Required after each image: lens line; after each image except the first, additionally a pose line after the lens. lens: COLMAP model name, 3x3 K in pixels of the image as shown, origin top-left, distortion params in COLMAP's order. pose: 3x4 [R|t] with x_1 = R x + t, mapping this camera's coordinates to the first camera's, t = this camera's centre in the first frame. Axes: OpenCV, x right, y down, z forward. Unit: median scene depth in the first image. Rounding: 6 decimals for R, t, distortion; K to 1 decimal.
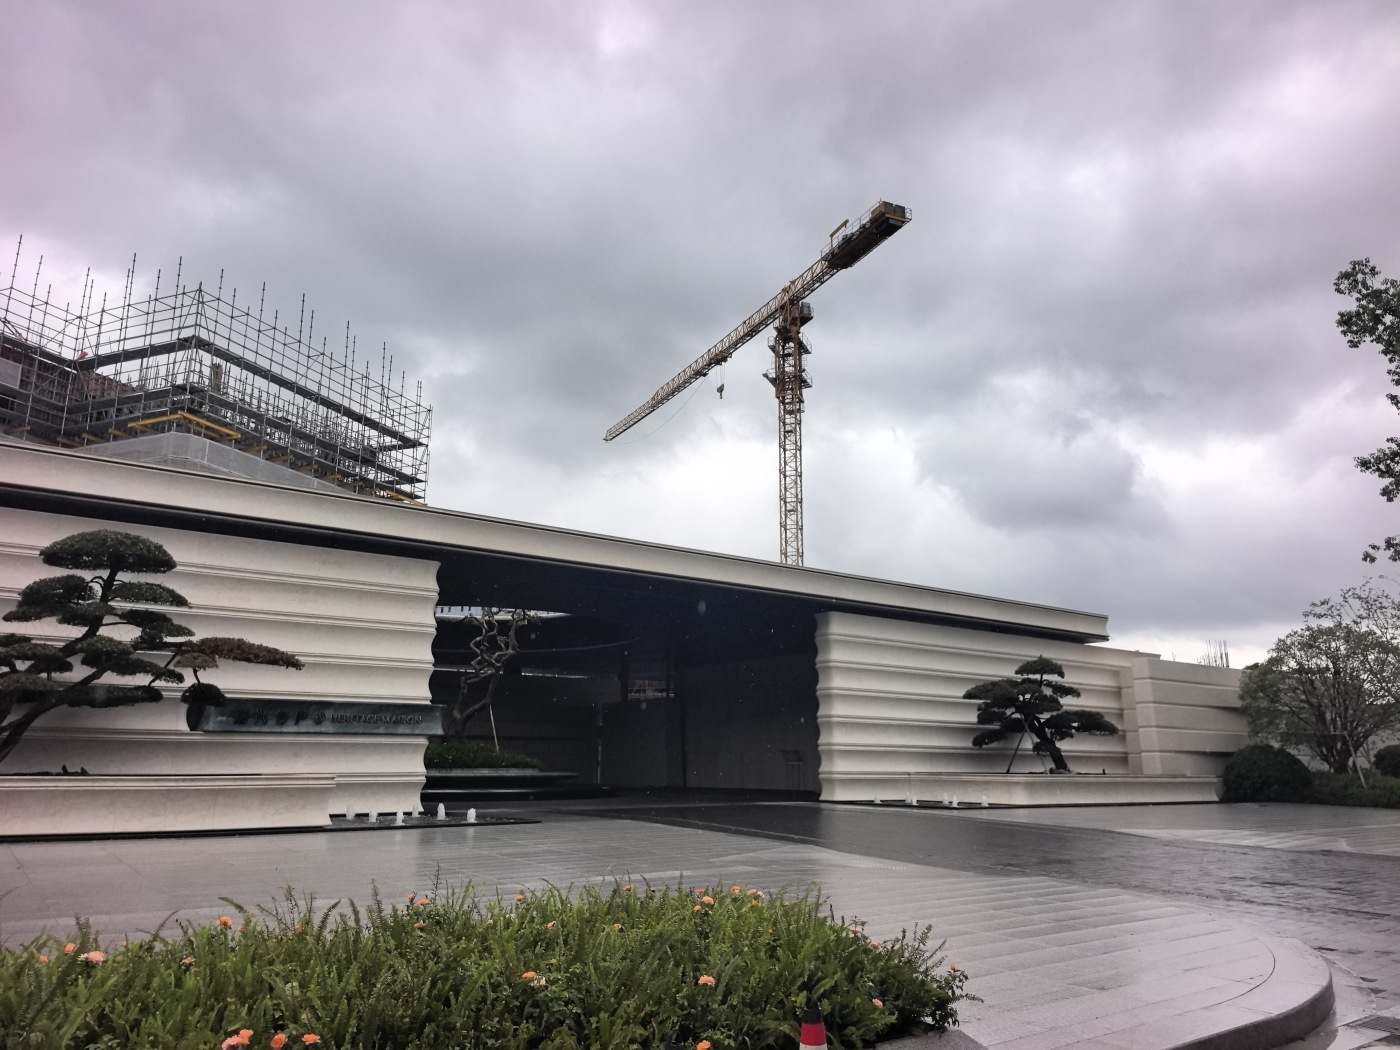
lens RADIAL K [[991.6, 0, 700.1], [0, 991.6, 528.6], [0, 0, 1]] dist [0.071649, -0.087511]
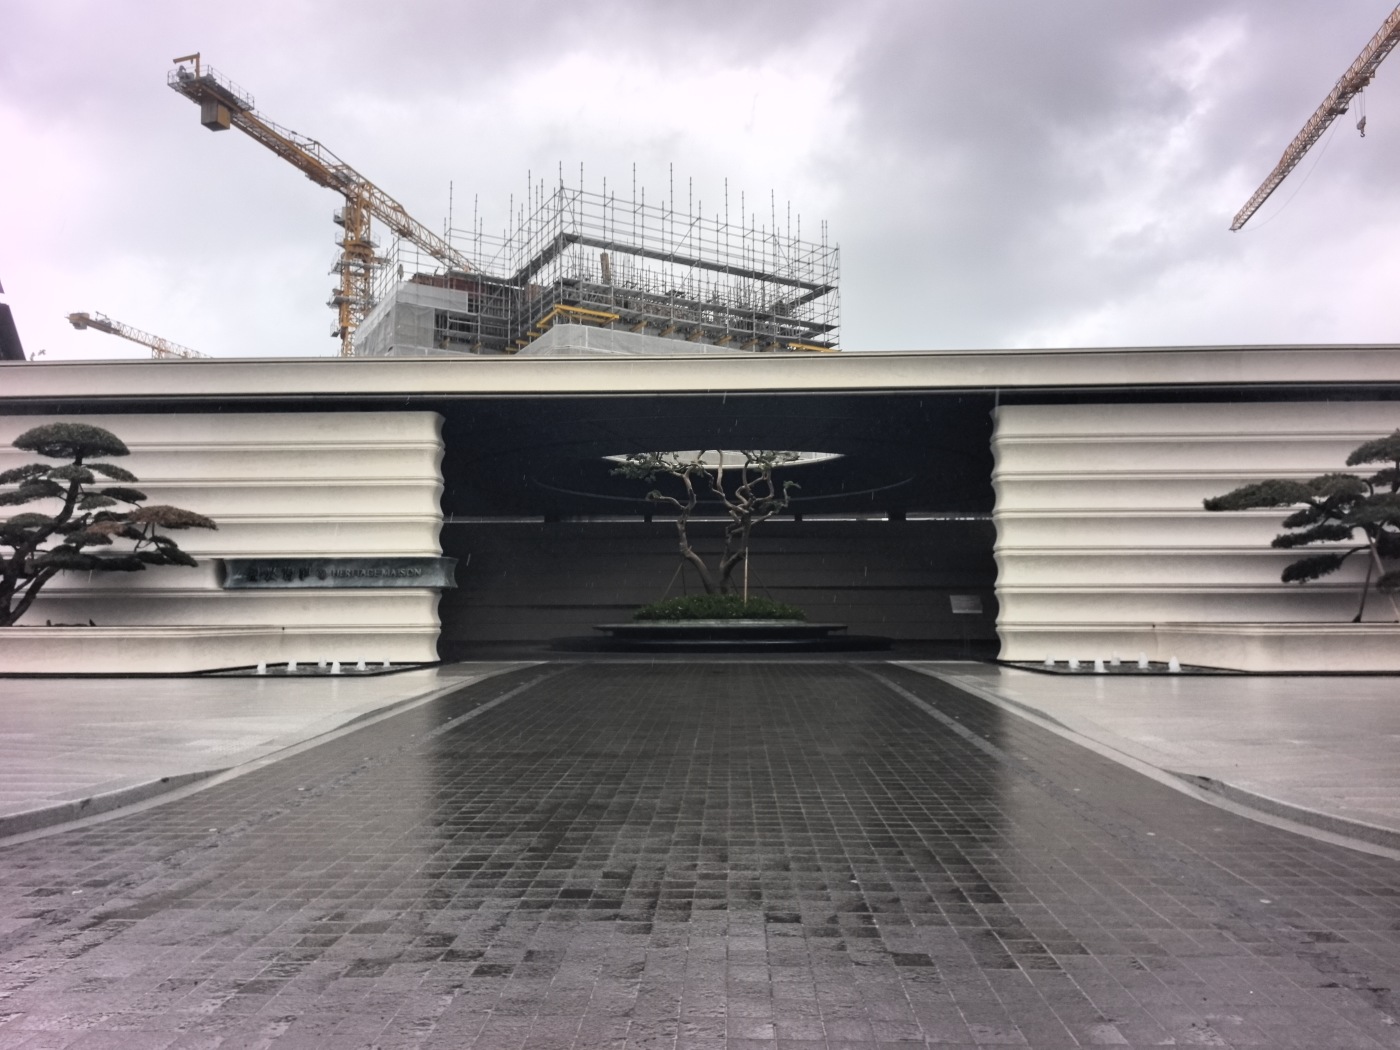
lens RADIAL K [[1000.0, 0, 700.0], [0, 1000.0, 525.0], [0, 0, 1]] dist [0.055771, -0.086196]
pose [[0.784302, -0.064563, -0.617011, 0.353796], [0.149692, 0.984878, 0.087222, 0.063629], [0.602049, -0.160769, 0.782106, 0.252182]]
